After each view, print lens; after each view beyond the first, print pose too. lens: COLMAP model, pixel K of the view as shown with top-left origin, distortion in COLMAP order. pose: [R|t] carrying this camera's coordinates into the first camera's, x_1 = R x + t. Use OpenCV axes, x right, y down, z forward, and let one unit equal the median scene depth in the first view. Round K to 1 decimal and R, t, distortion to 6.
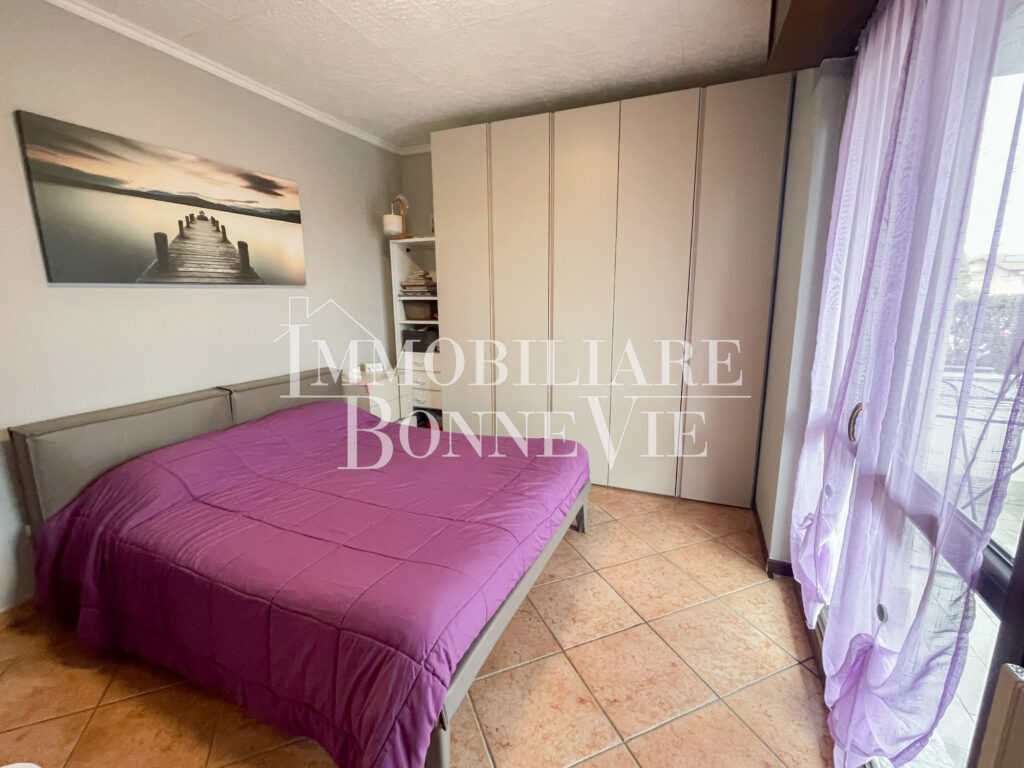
lens RADIAL K [[437.5, 0, 517.7], [0, 437.5, 382.4], [0, 0, 1]] dist [0.004982, 0.000715]
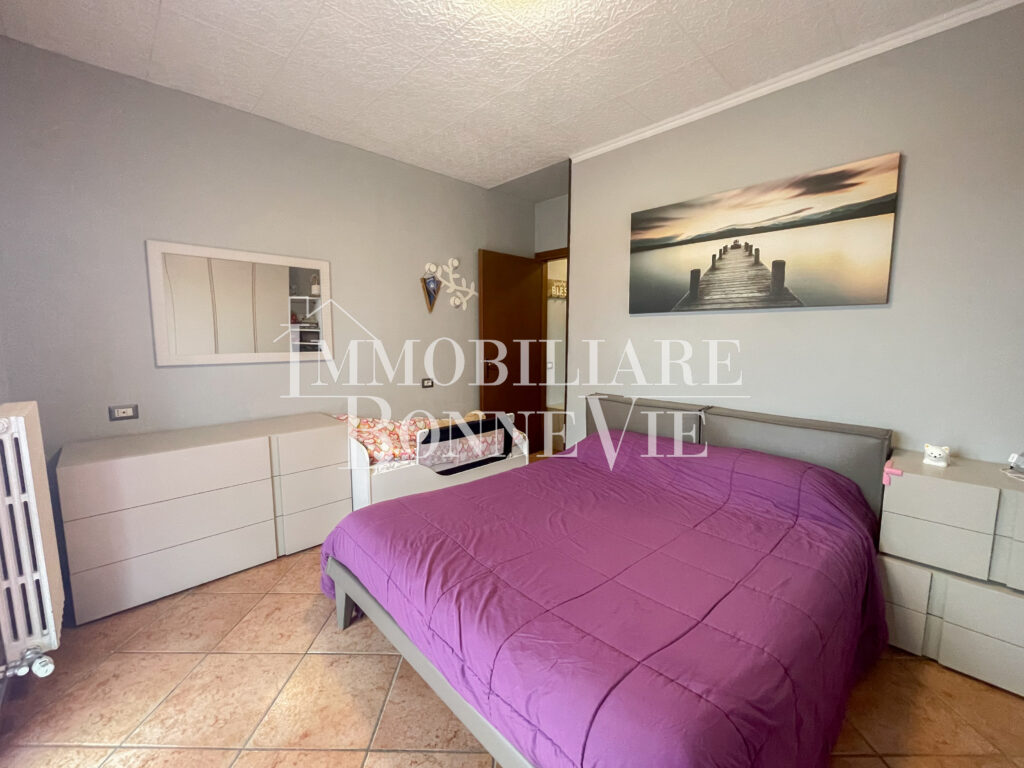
lens RADIAL K [[437.5, 0, 519.0], [0, 437.5, 381.5], [0, 0, 1]] dist [0.004982, 0.000715]
pose [[-0.393158, 0.111425, -0.912695, 0.479803], [-0.181670, 0.963648, 0.195902, -0.180138], [0.901345, 0.242830, -0.358624, 1.008526]]
